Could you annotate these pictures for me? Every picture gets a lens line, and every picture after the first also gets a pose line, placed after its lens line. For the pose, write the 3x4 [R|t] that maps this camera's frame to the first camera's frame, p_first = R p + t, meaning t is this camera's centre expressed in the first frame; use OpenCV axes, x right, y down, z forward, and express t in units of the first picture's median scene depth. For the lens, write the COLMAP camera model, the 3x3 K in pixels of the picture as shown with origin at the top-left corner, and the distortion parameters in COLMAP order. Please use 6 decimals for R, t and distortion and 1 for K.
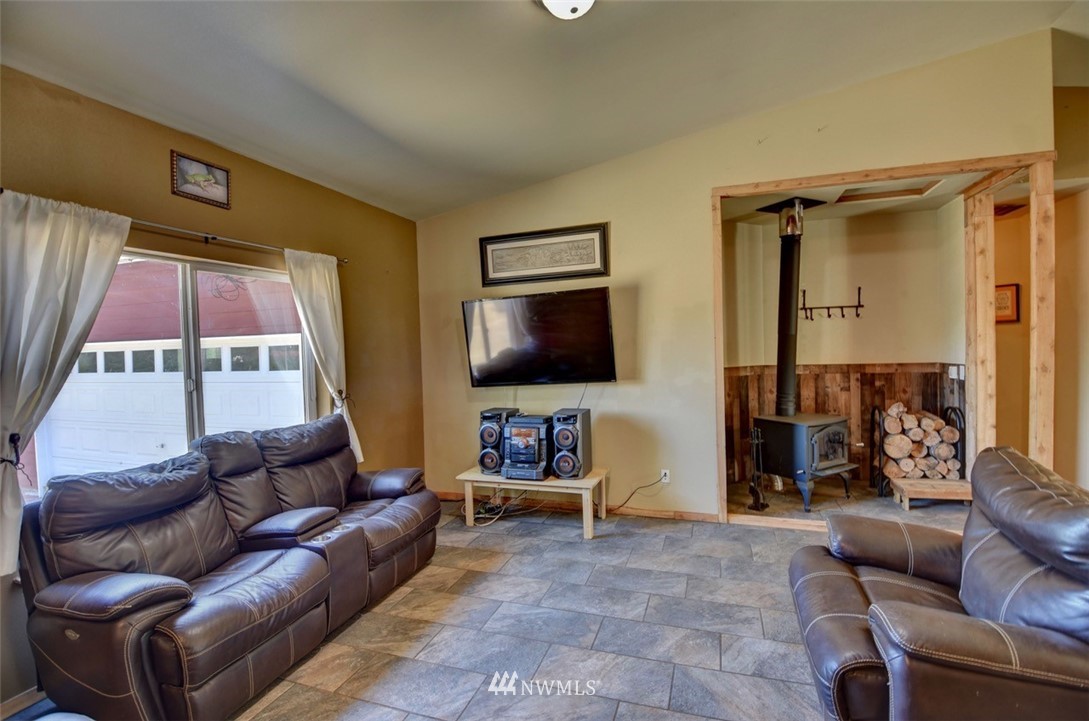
lens RADIAL K [[481.5, 0, 535.9], [0, 481.5, 364.9], [0, 0, 1]] dist [-0.012101, -0.008959]
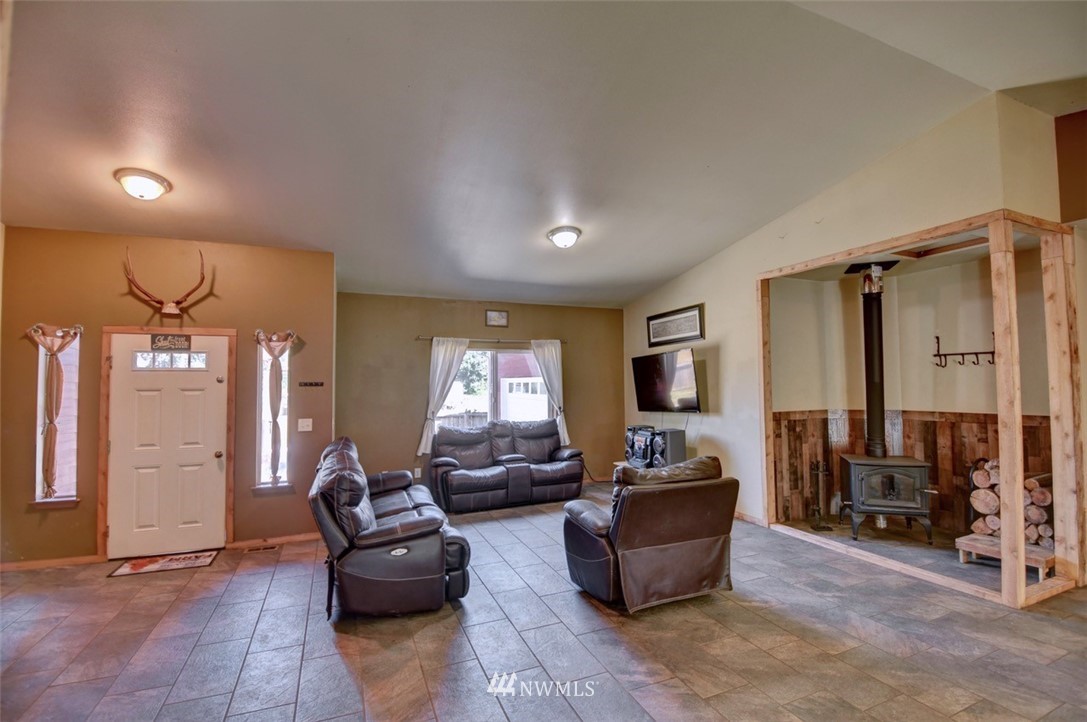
lens RADIAL K [[480.6, 0, 550.8], [0, 480.6, 372.0], [0, 0, 1]] dist [-0.012101, -0.008959]
pose [[0.665083, 0.003825, -0.746760, 0.887704], [-0.038470, 0.998835, -0.029147, -0.027036], [0.745778, 0.048113, 0.664455, -0.289813]]
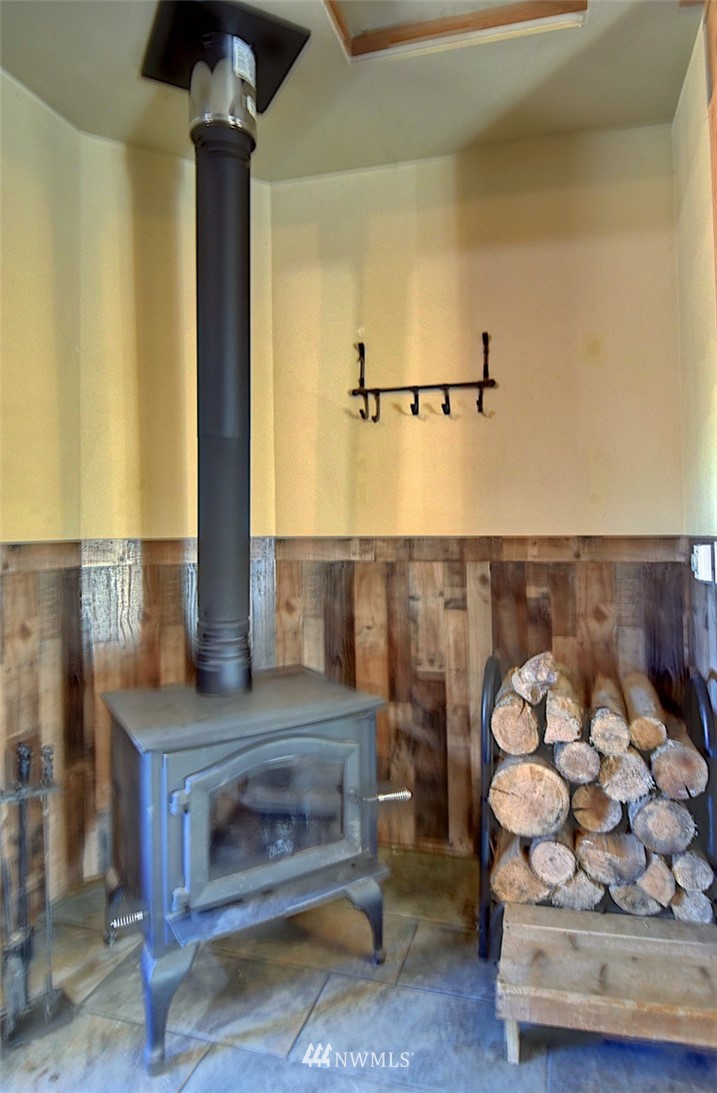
lens RADIAL K [[607.7, 0, 383.9], [0, 607.7, 515.9], [0, 0, 1]] dist [0.000631, -0.007507]
pose [[0.996518, 0.024928, 0.079567, 0.632099], [-0.019929, 0.997814, -0.063015, 0.014488], [-0.080964, 0.061210, 0.994836, 0.604619]]
